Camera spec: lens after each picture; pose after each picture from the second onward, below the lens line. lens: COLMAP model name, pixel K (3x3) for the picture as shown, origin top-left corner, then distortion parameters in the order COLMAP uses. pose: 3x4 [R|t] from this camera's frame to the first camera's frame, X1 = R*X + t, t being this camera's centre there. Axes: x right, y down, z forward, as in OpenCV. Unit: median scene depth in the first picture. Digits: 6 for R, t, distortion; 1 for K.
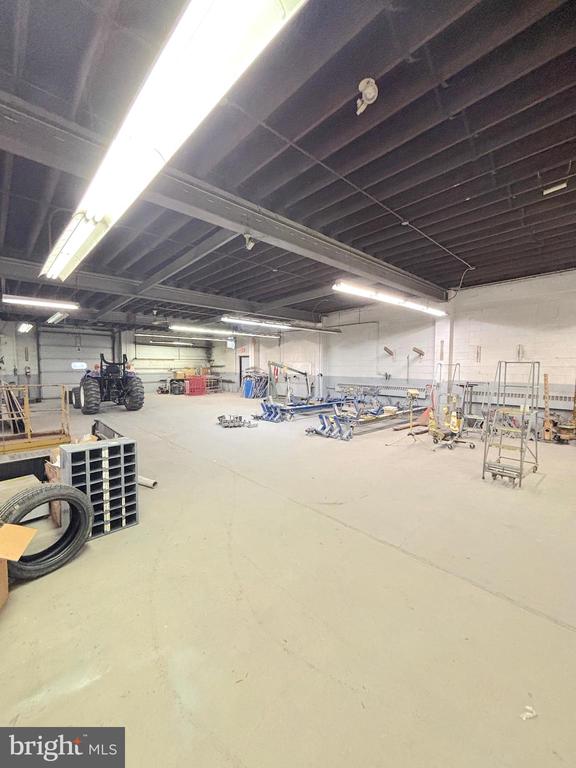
lens RADIAL K [[308.8, 0, 289.0], [0, 308.8, 383.7], [0, 0, 1]] dist [0.004355, 0.000050]
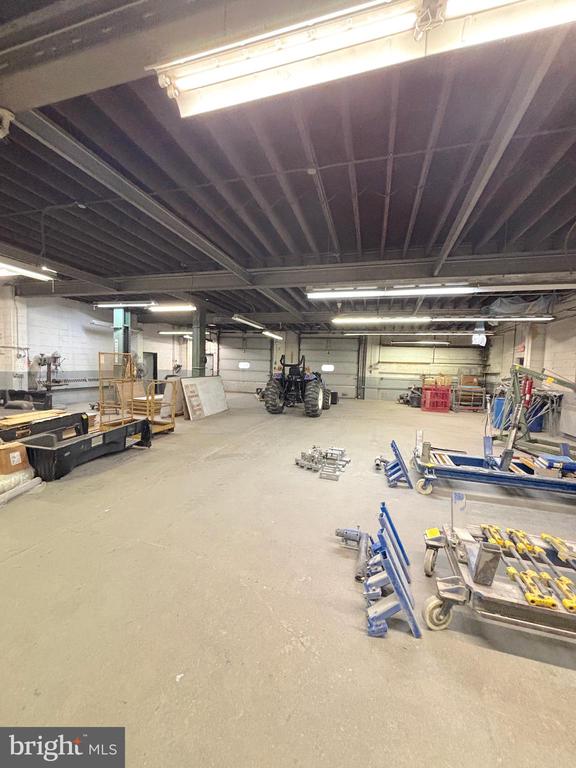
lens RADIAL K [[308.8, 0, 285.5], [0, 308.8, 386.7], [0, 0, 1]] dist [0.004355, 0.000050]
pose [[0.500908, 0.072054, -0.862496, 0.148700], [-0.079319, 0.996157, 0.037154, -0.019923], [0.861858, 0.049802, 0.504698, 0.302172]]
